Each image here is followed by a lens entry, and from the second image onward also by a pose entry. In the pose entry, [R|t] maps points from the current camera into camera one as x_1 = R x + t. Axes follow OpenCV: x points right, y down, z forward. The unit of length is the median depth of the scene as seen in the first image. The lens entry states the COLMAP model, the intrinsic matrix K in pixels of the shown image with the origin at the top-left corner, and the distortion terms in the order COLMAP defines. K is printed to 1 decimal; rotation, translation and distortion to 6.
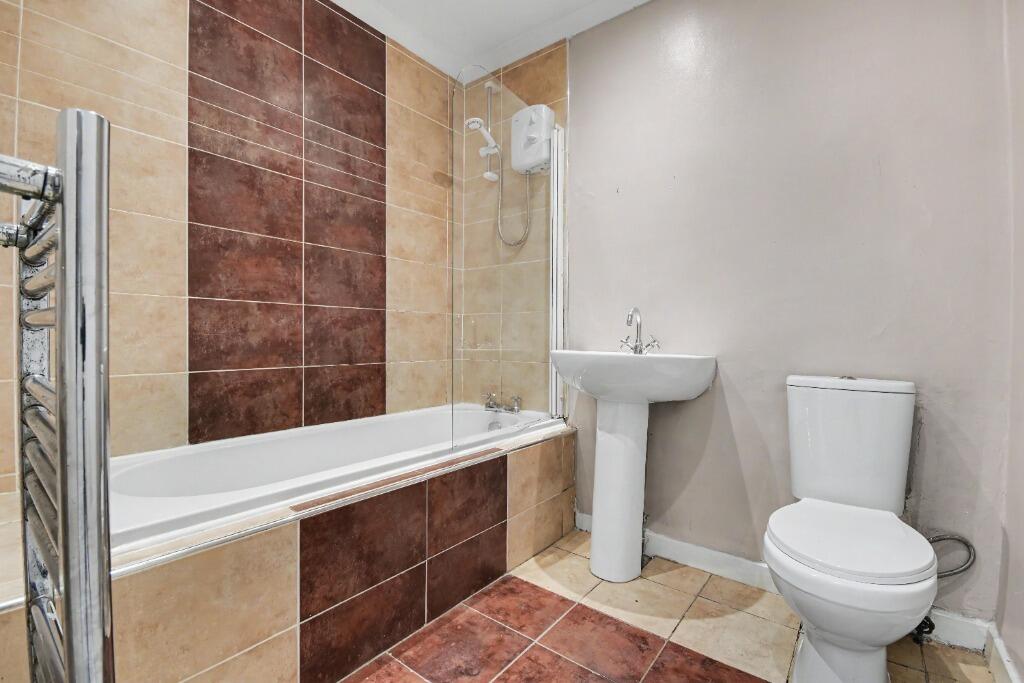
lens RADIAL K [[463.5, 0, 512.4], [0, 463.5, 345.0], [0, 0, 1]] dist [-0.001774, -0.002631]
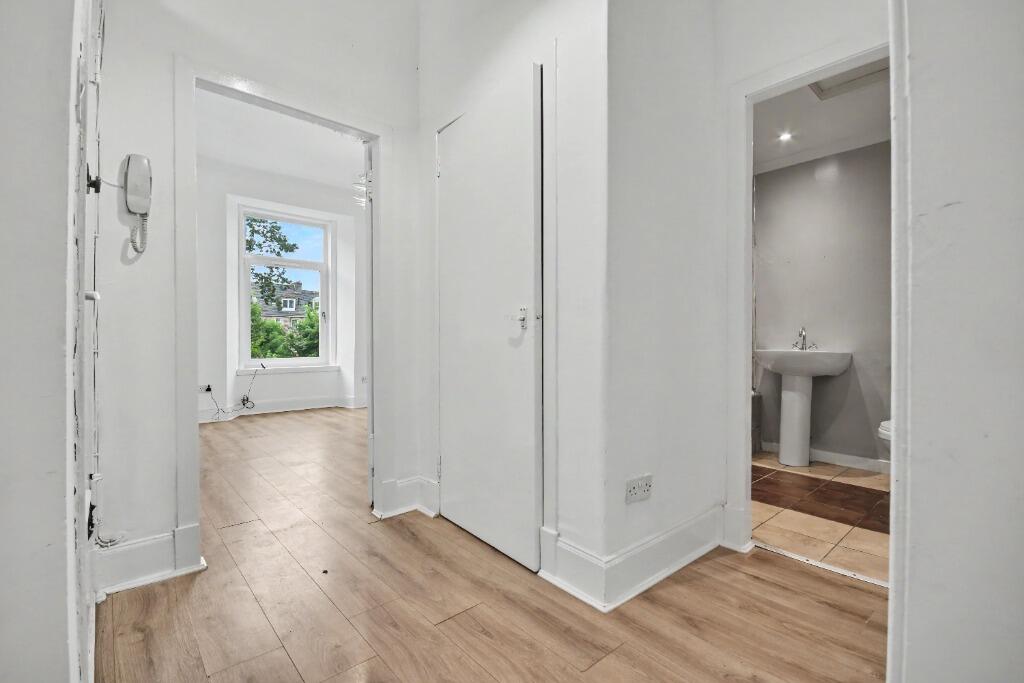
lens RADIAL K [[463.5, 0, 511.9], [0, 463.5, 340.6], [0, 0, 1]] dist [-0.001774, -0.002631]
pose [[0.976796, -0.006442, -0.214075, -0.494164], [0.003273, 0.999880, -0.015153, -0.000236], [0.214147, 0.014101, 0.976700, -1.109020]]
